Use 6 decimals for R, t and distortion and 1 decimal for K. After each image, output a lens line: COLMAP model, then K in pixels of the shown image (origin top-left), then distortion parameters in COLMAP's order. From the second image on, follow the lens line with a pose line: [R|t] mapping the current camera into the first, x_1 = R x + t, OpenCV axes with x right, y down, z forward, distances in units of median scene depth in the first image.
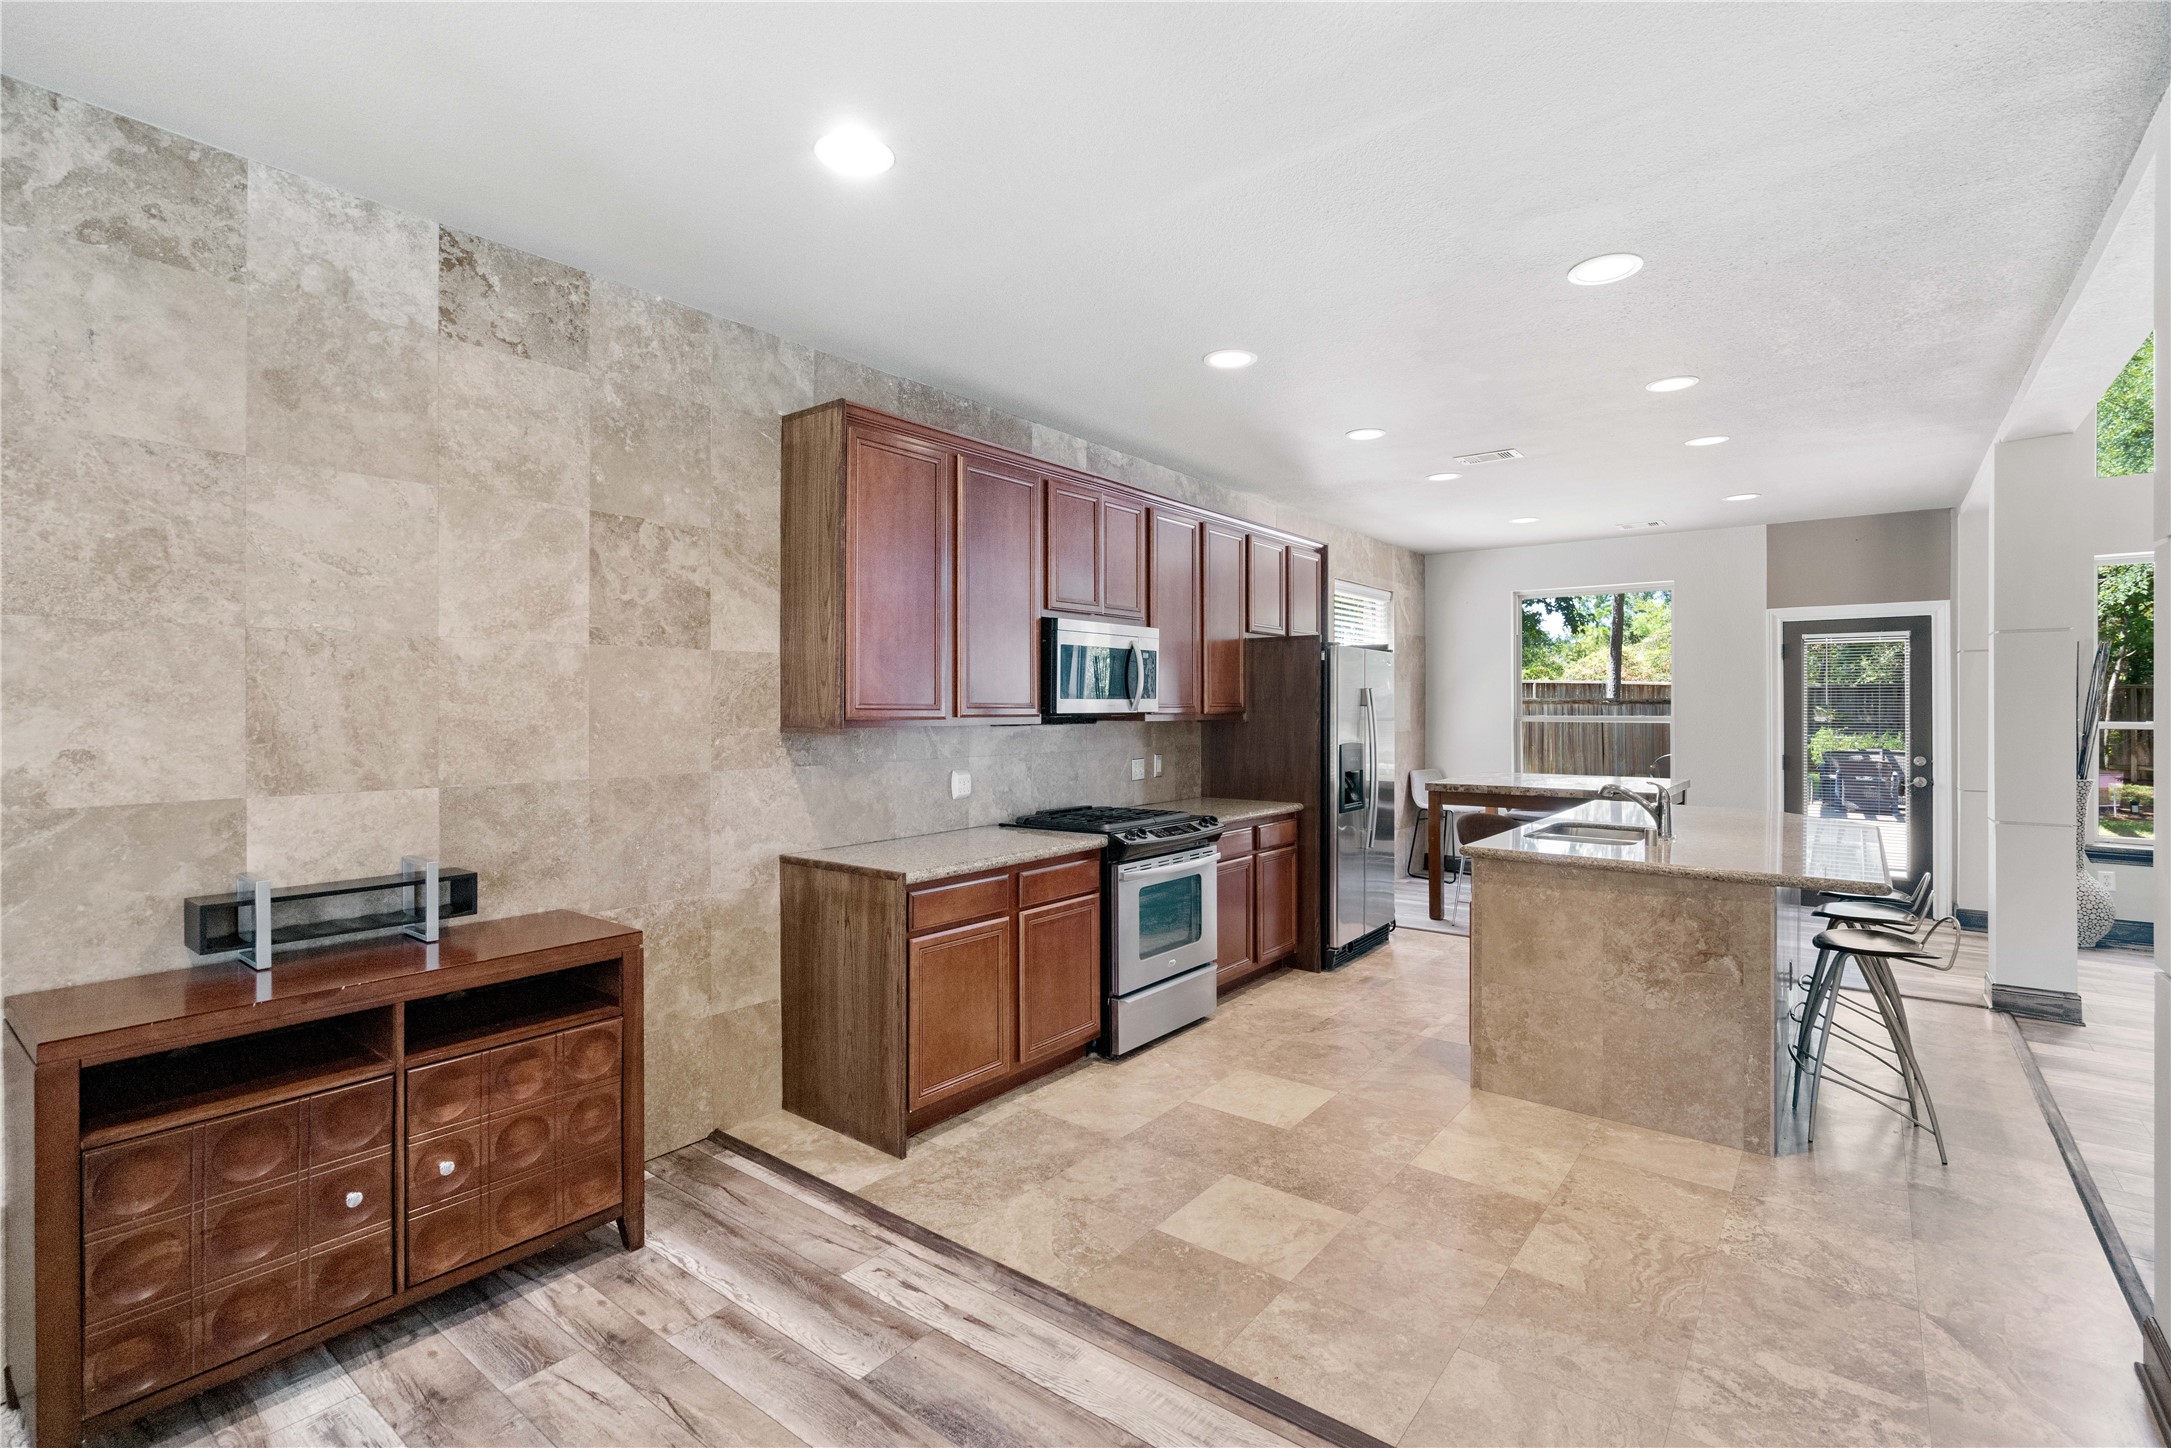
lens RADIAL K [[998.5, 0, 1043.0], [0, 998.5, 718.6], [0, 0, 1]] dist [-0.005301, 0.001800]
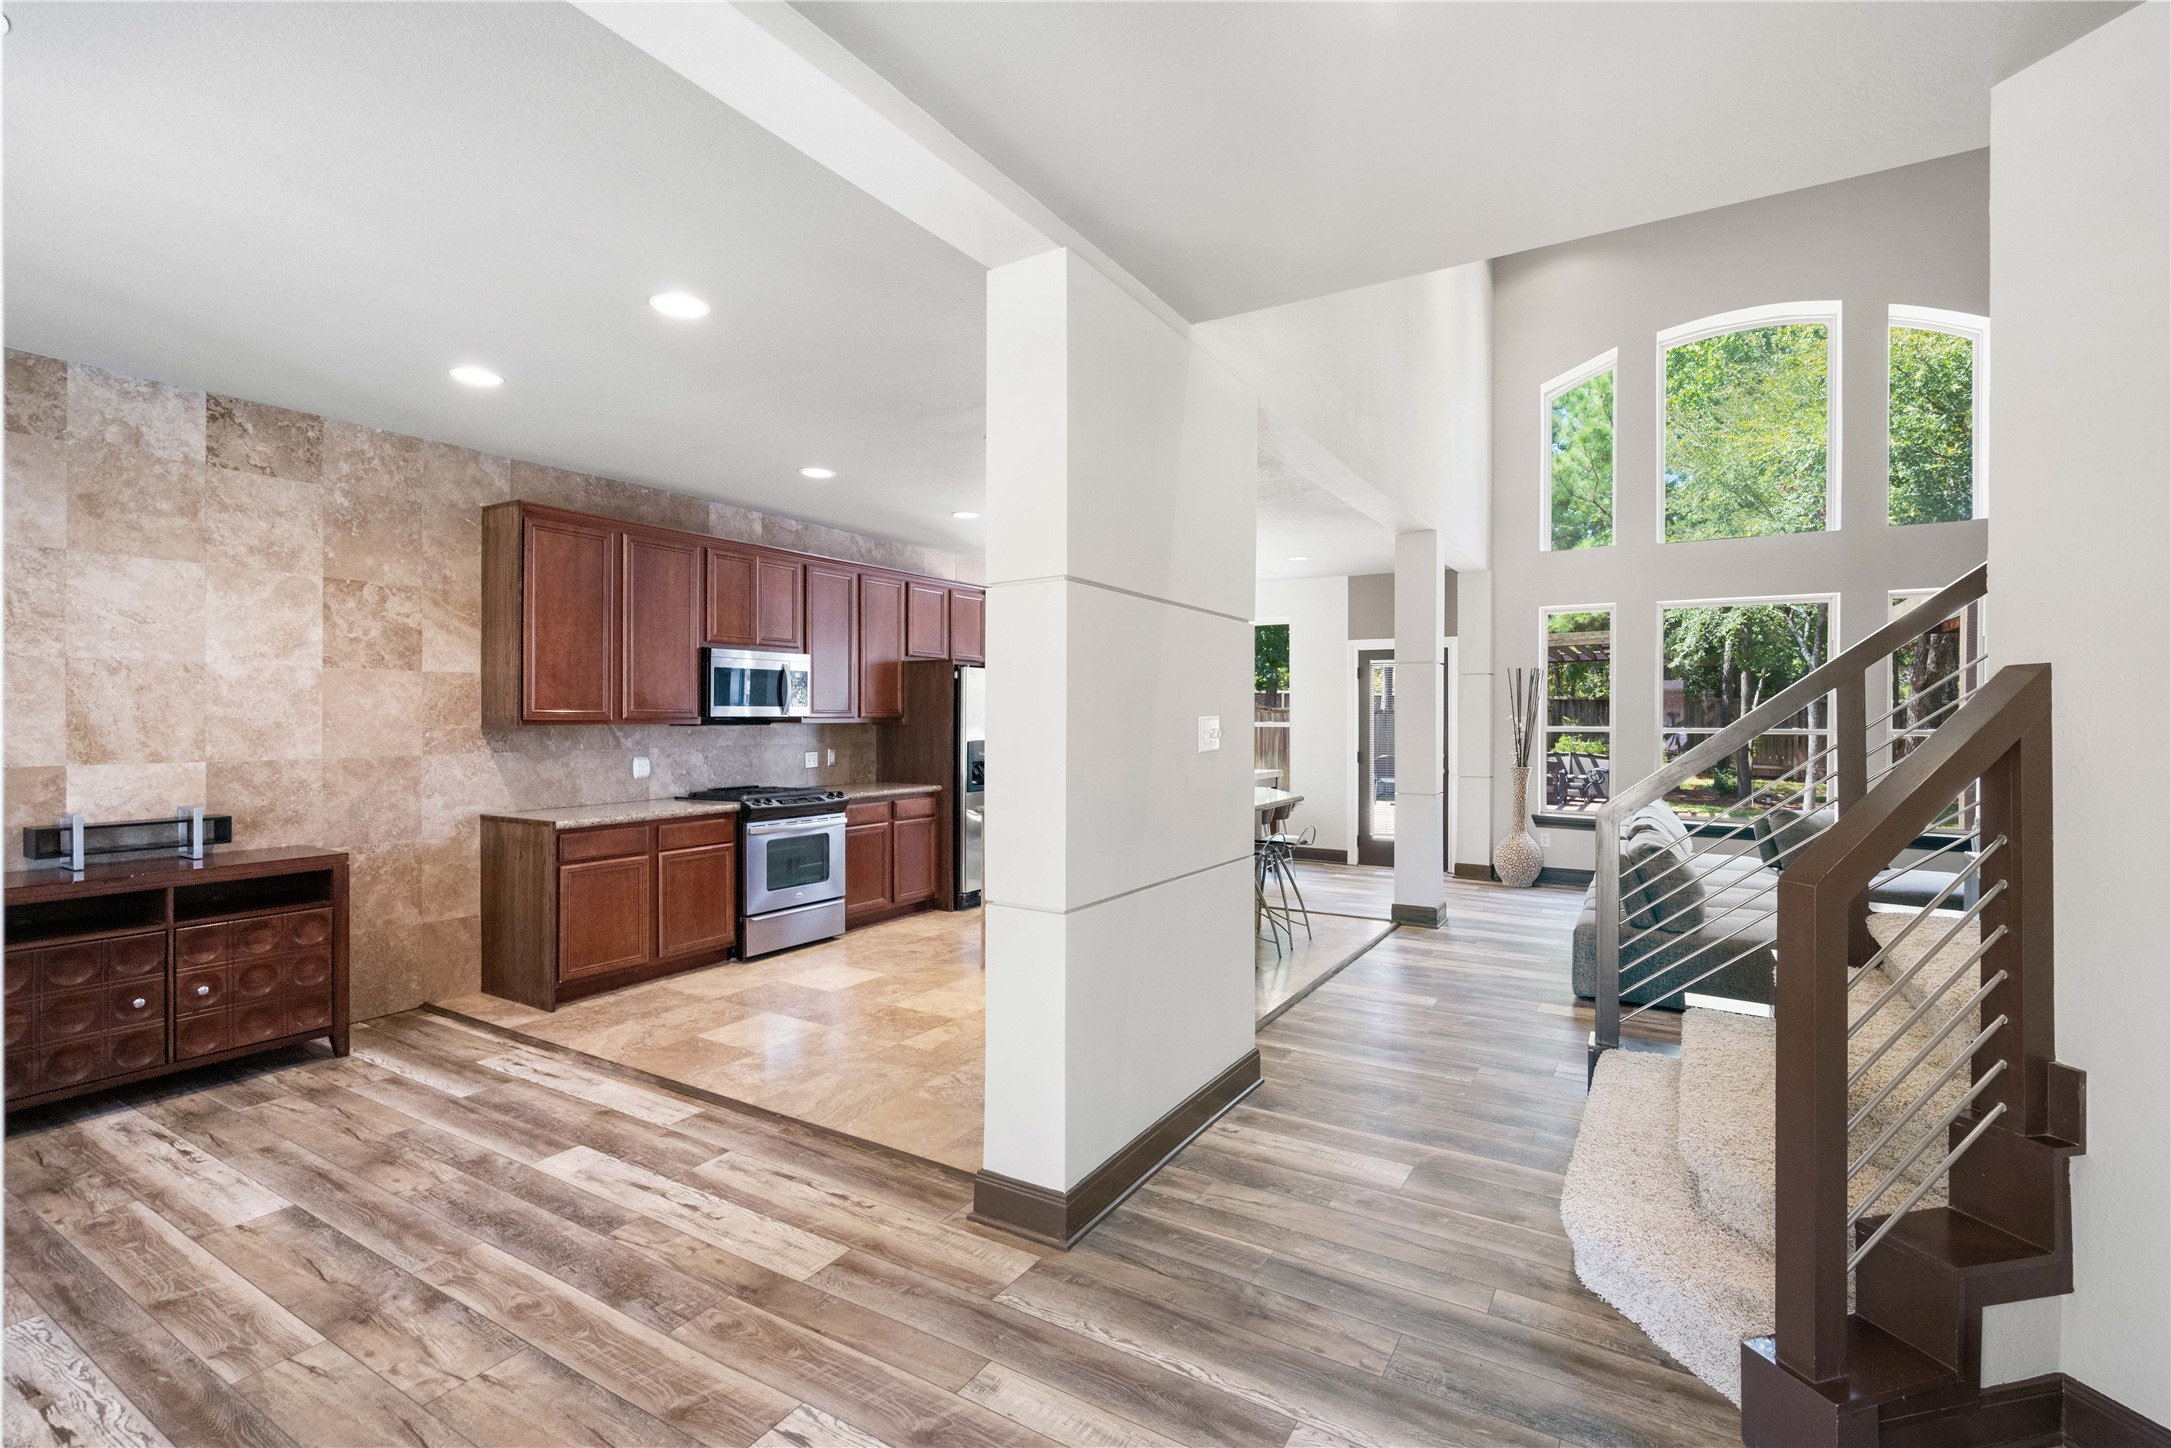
lens RADIAL K [[998.5, 0, 1072.7], [0, 998.5, 727.5], [0, 0, 1]] dist [-0.005301, 0.001800]
pose [[0.991793, 0.002846, 0.127822, 0.456850], [-0.003033, 0.999995, 0.001269, 0.009375], [-0.127817, -0.001646, 0.991796, -0.604100]]
